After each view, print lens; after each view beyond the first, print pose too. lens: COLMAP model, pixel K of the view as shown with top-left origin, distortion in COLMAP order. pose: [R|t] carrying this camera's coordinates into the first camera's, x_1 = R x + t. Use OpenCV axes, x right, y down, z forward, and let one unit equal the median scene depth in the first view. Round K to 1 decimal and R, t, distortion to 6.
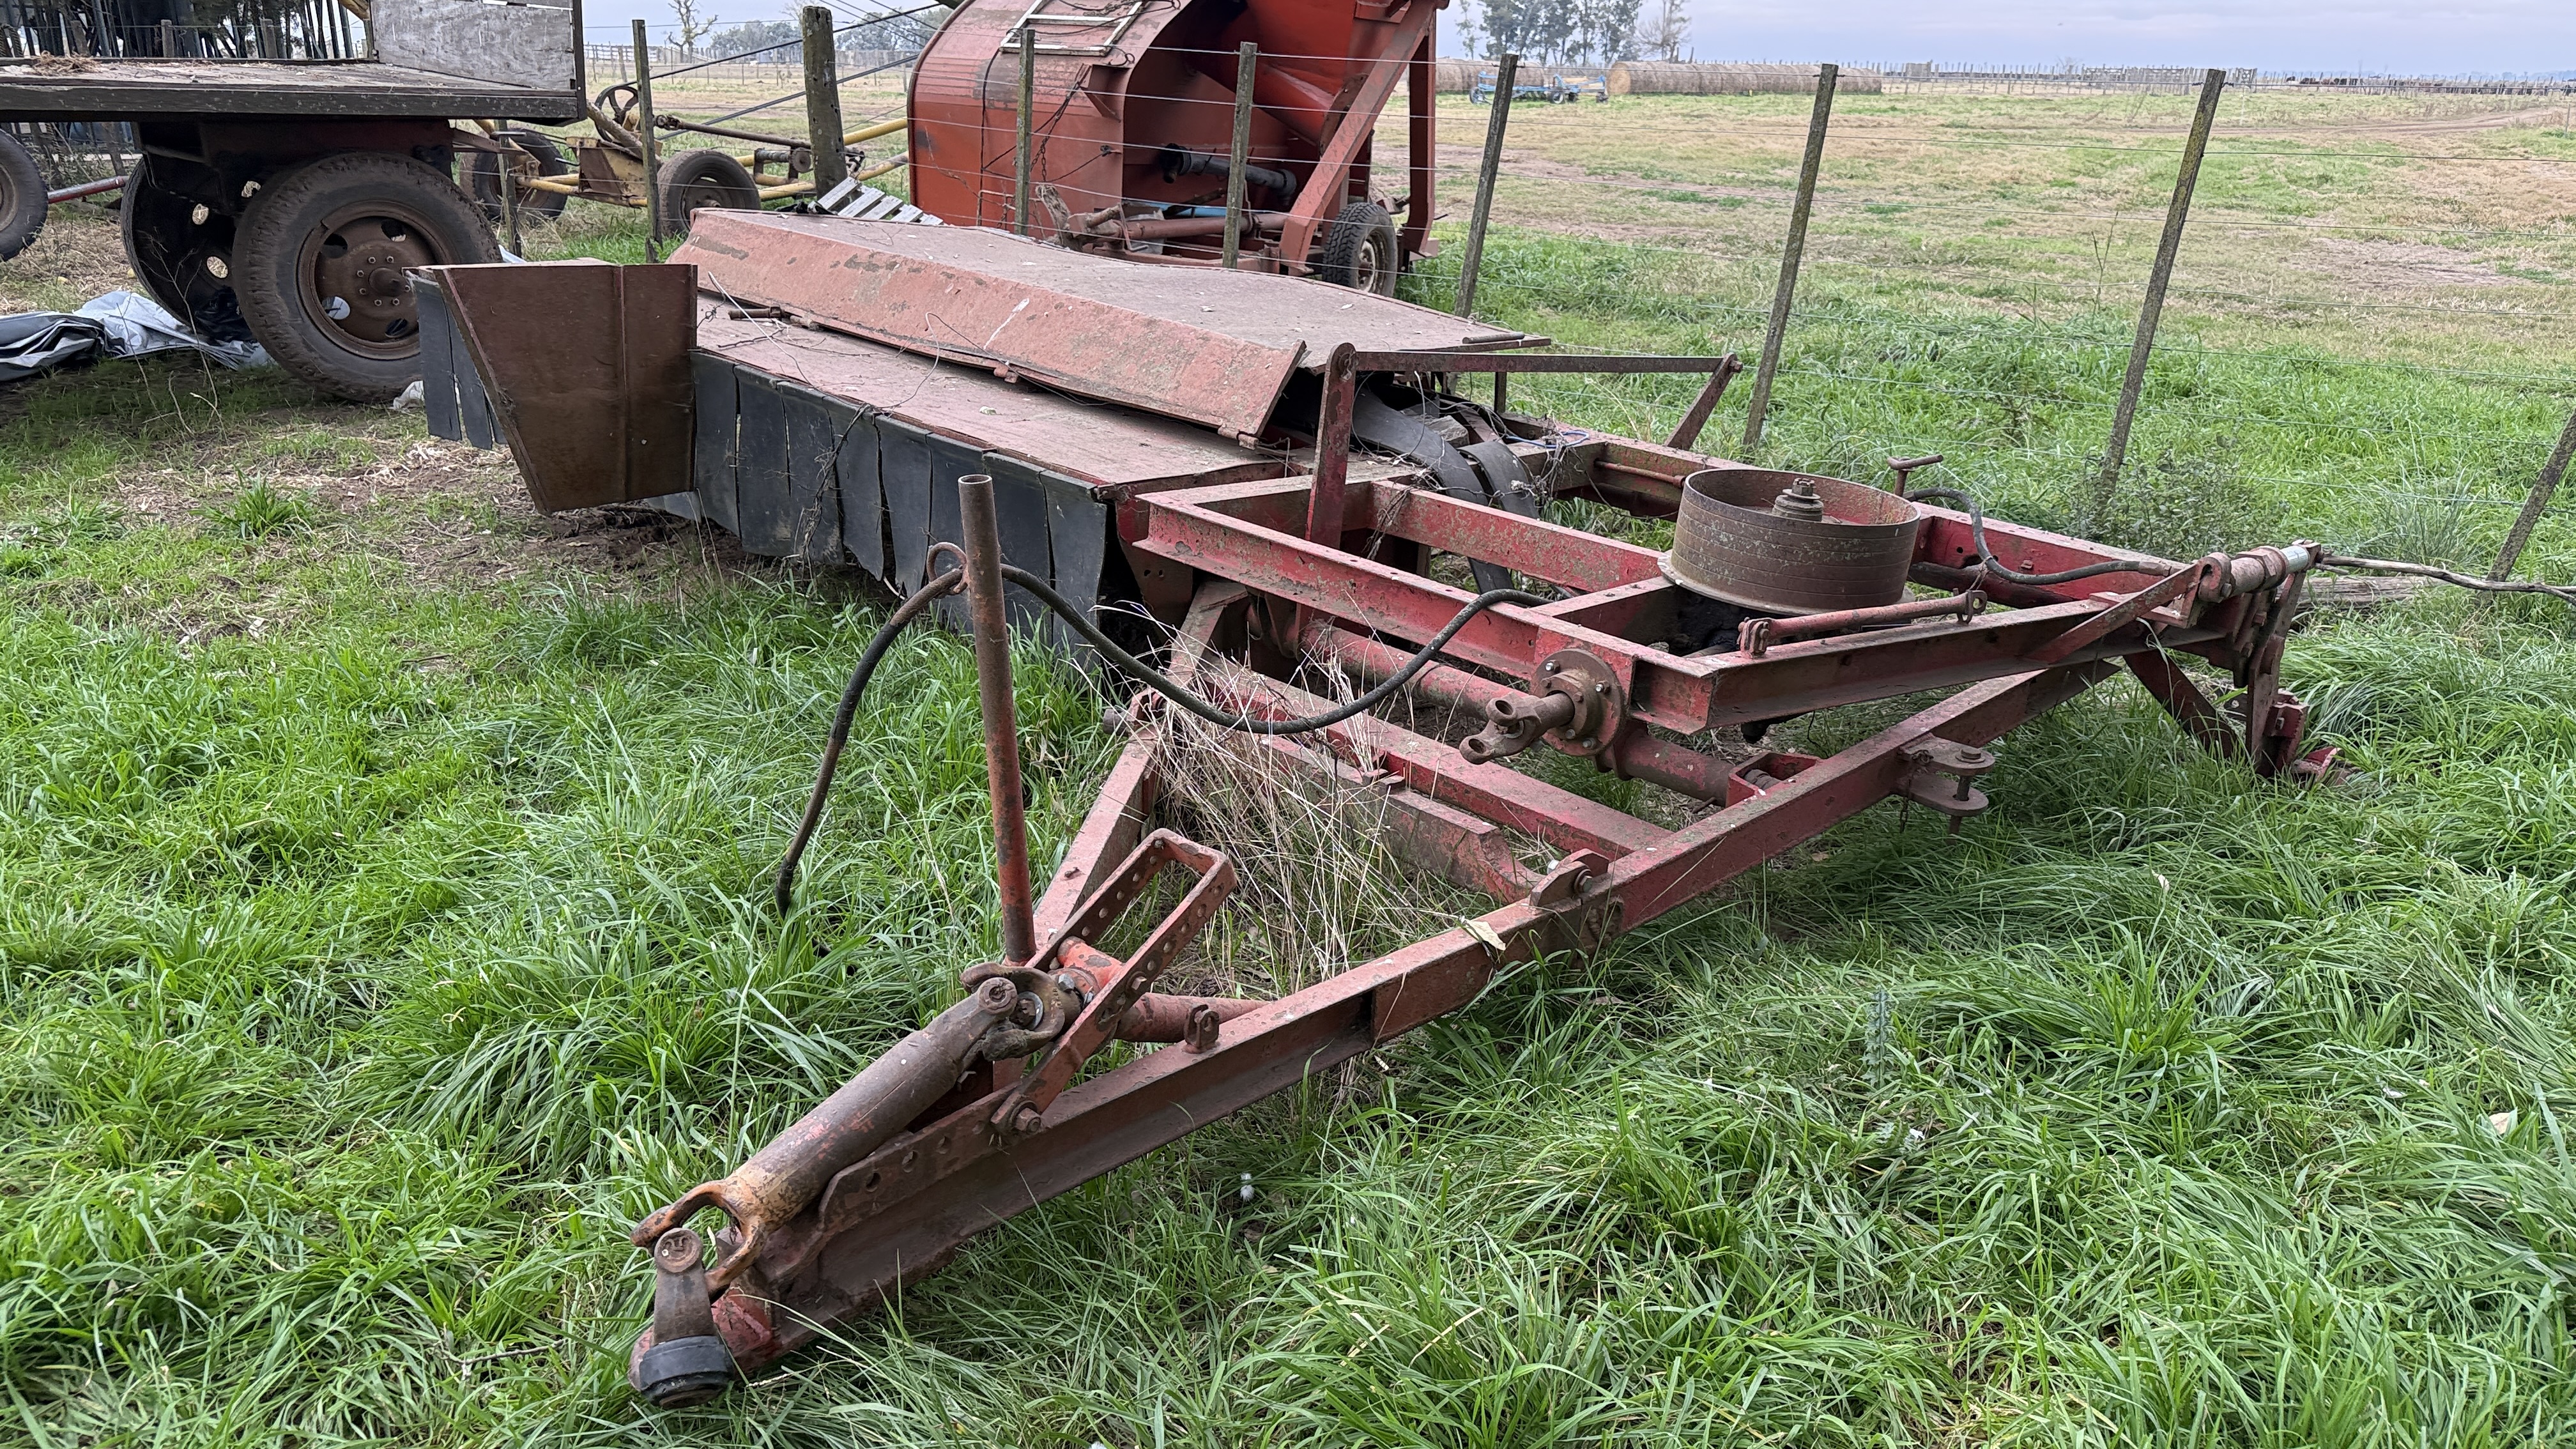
lens RADIAL K [[1818.2, 0, 1288.0], [0, 1818.2, 724.5], [0, 0, 1]] dist [0.045069, -0.045448]
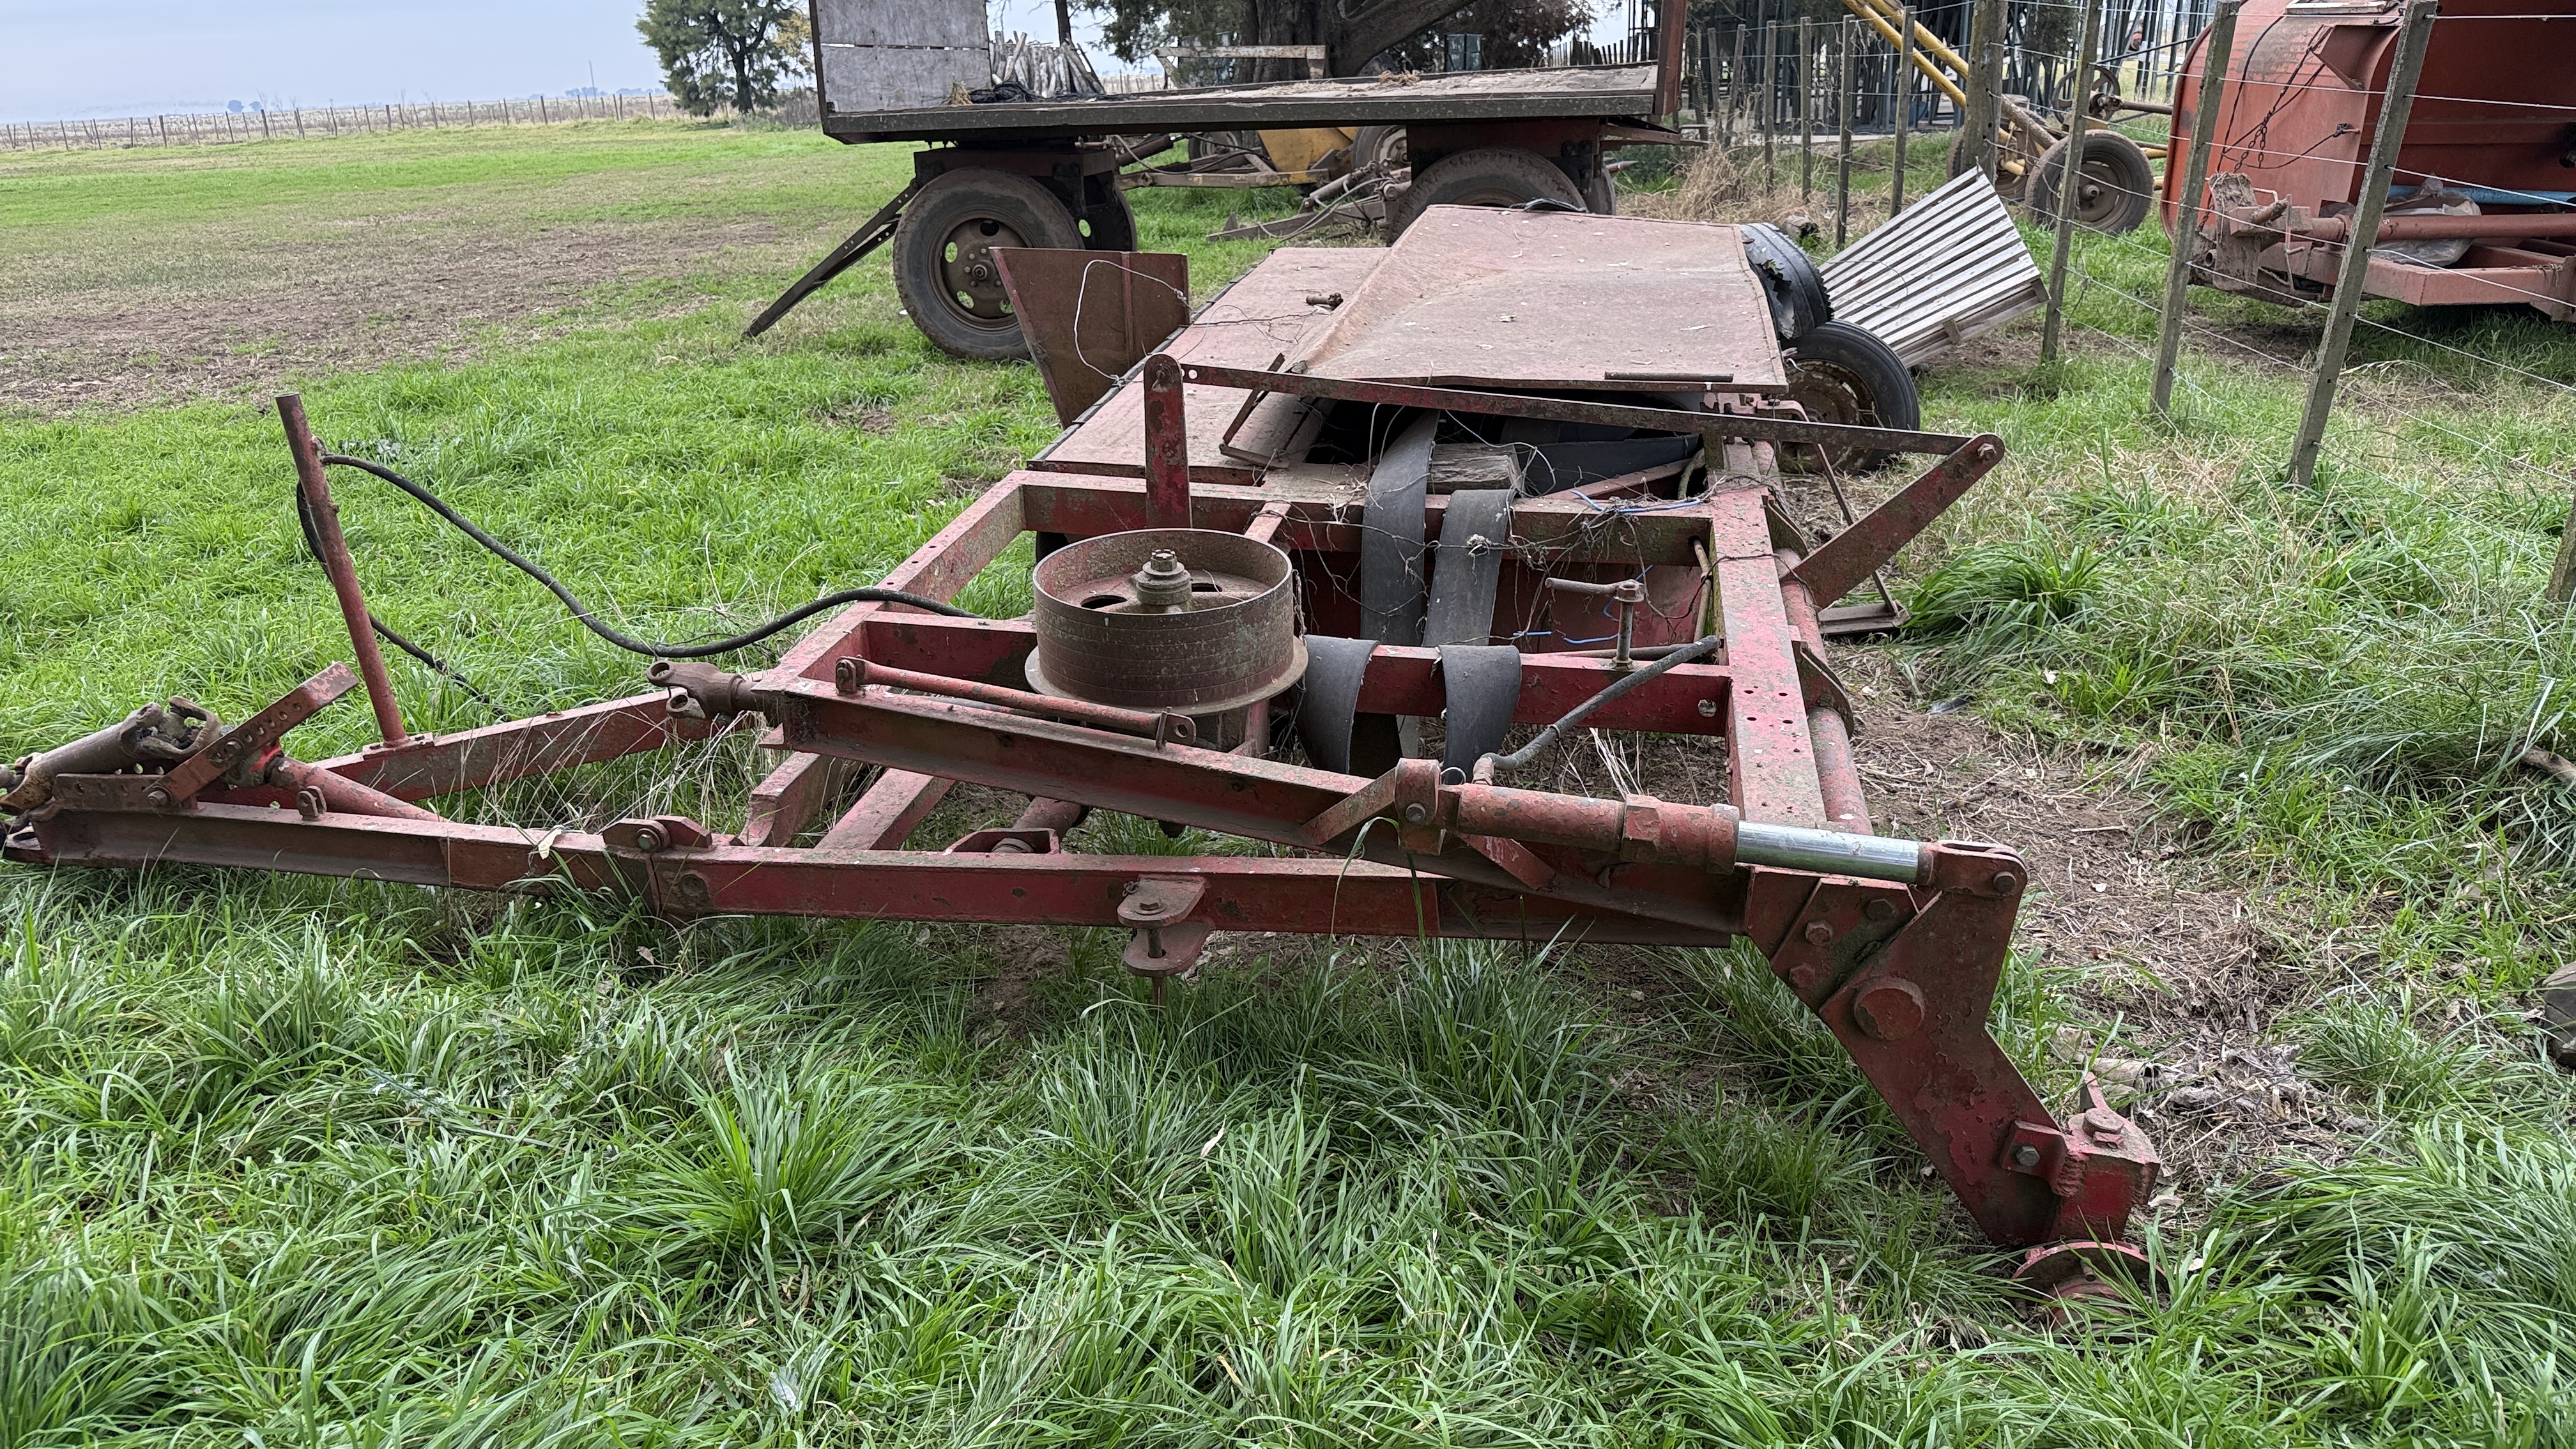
lens RADIAL K [[1795.4, 0, 1289.7], [0, 1795.4, 760.5], [0, 0, 1]] dist [0.081368, -0.118409]
pose [[0.530407, 0.267680, -0.804373, 0.866172], [-0.240308, 0.957396, 0.160143, -0.159140], [0.812971, 0.108356, 0.572134, 0.477809]]
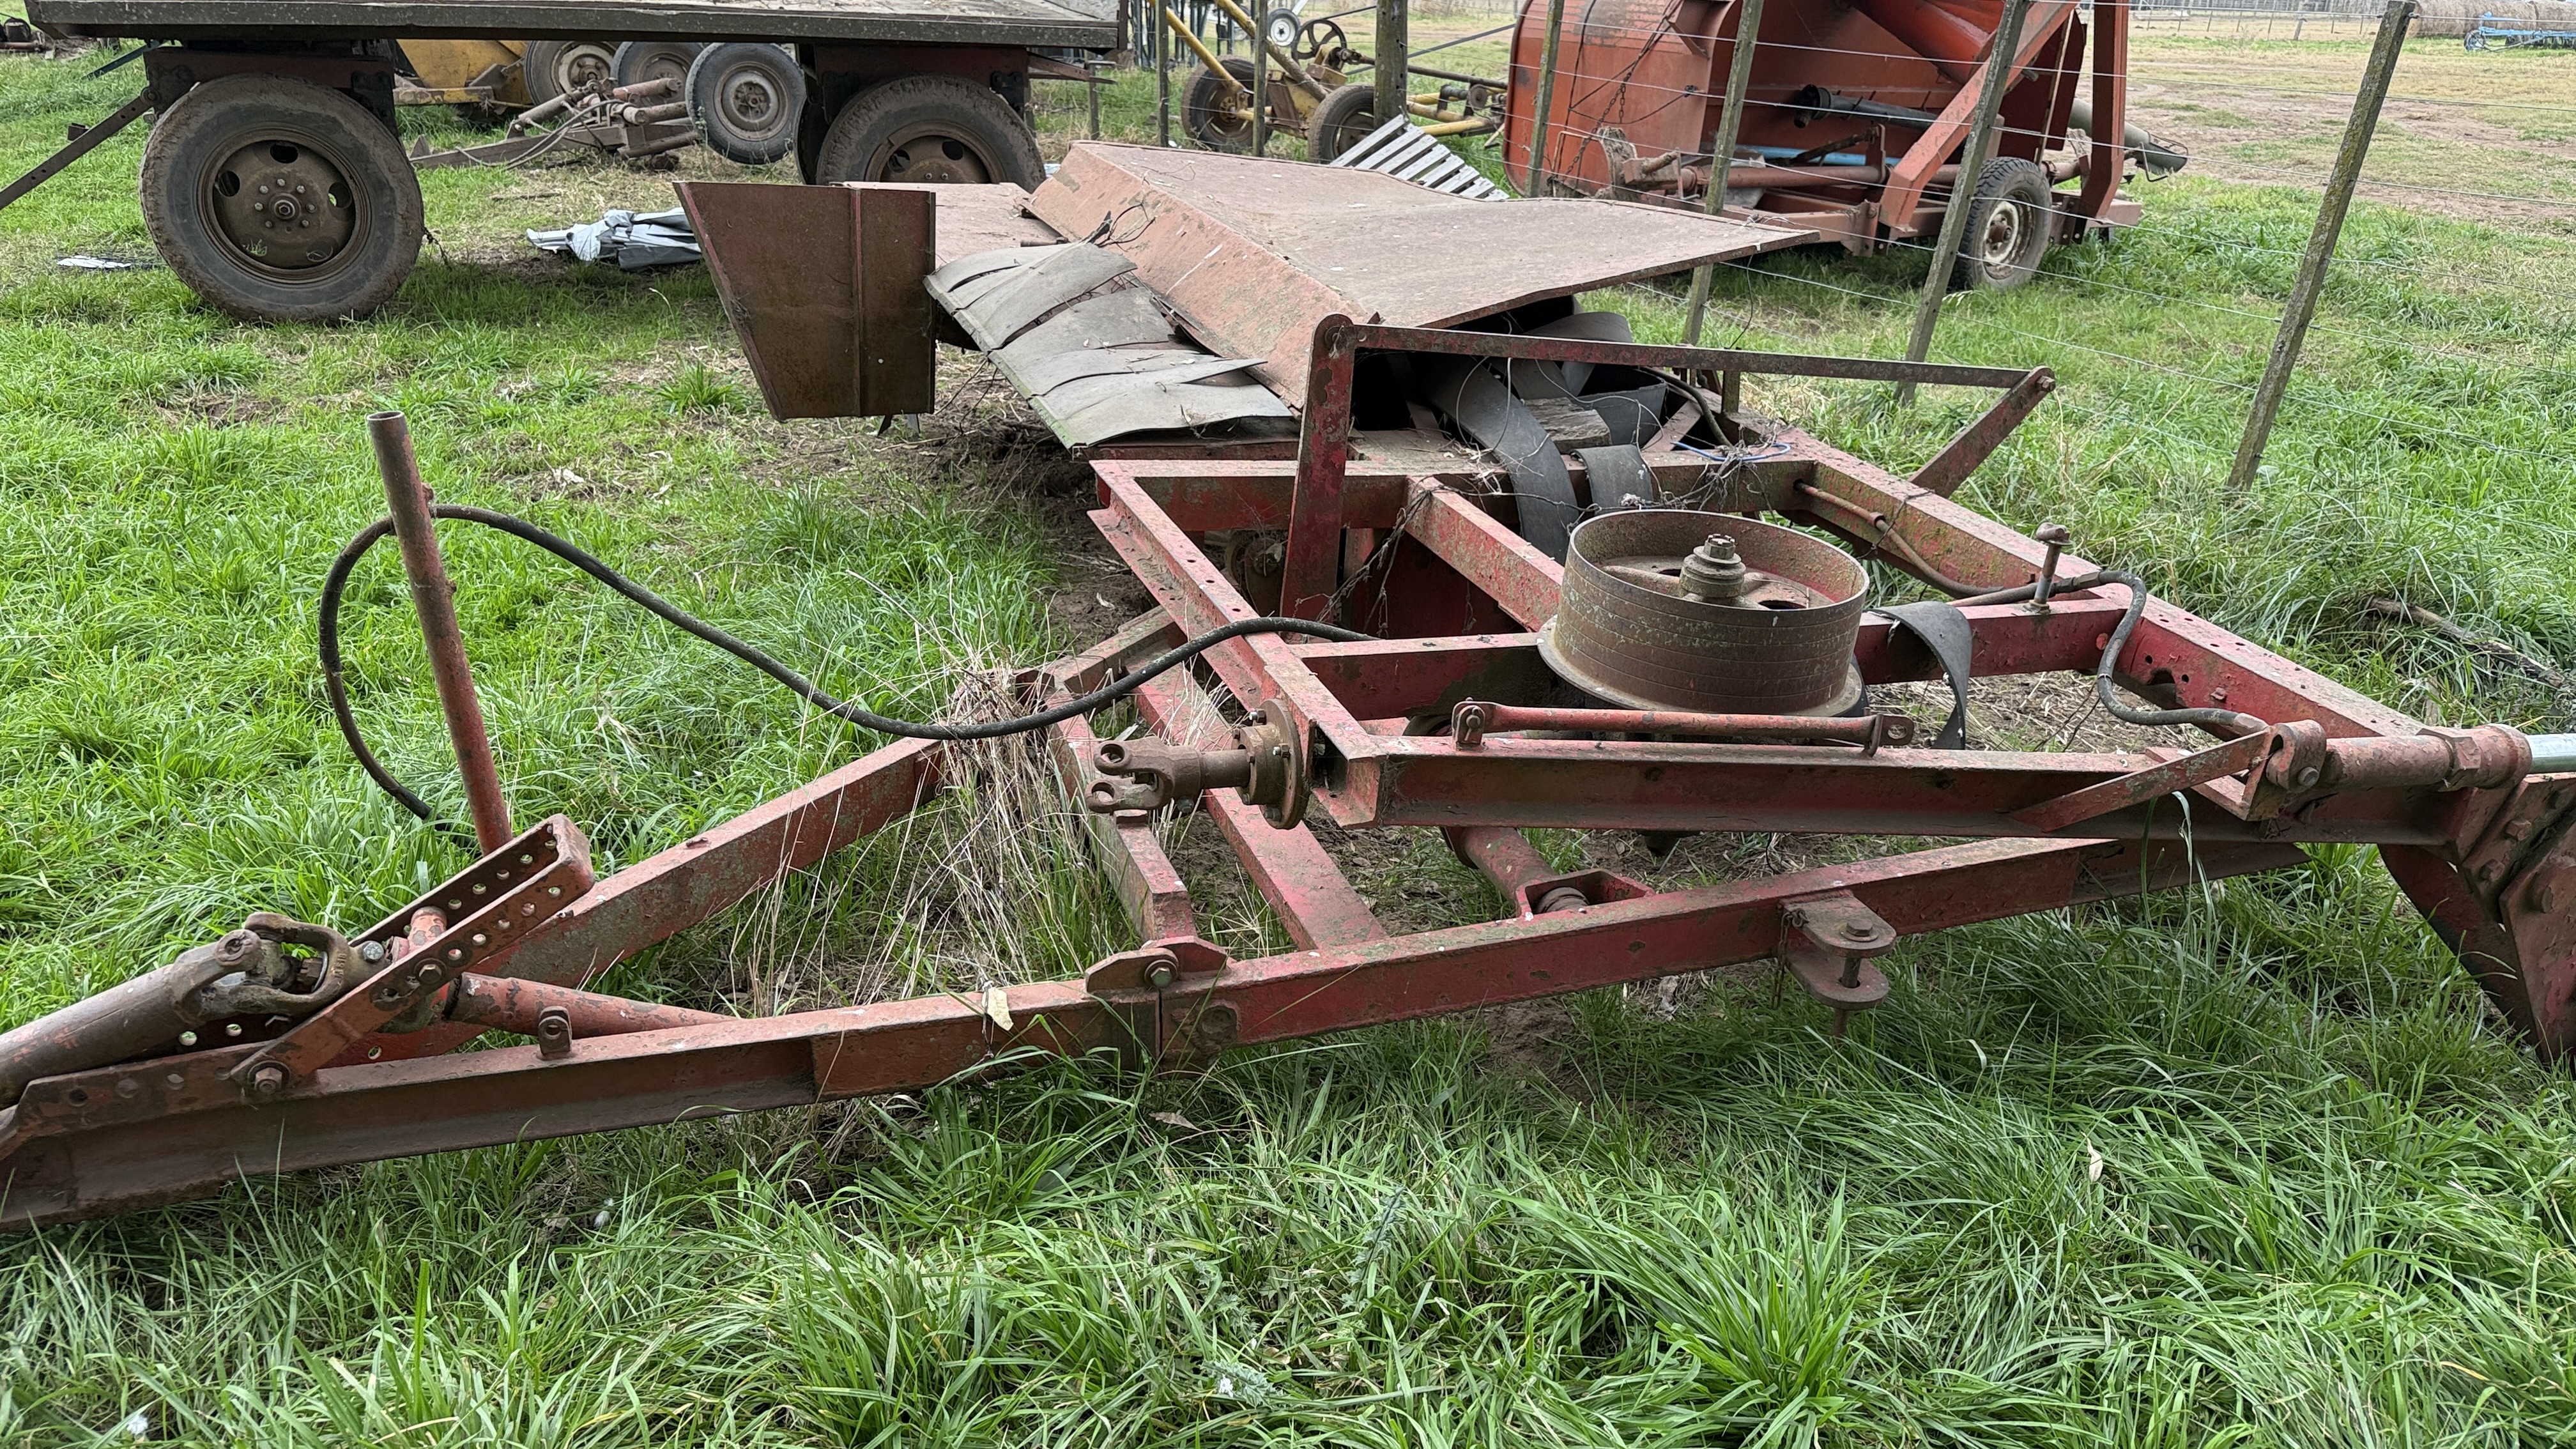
lens RADIAL K [[1795.4, 0, 1289.7], [0, 1795.4, 760.5], [0, 0, 1]] dist [0.081368, -0.118409]
pose [[0.891143, 0.179200, -0.416834, 0.381649], [-0.158400, 0.983771, 0.084289, -0.063250], [0.425174, -0.009087, 0.905066, 0.192822]]
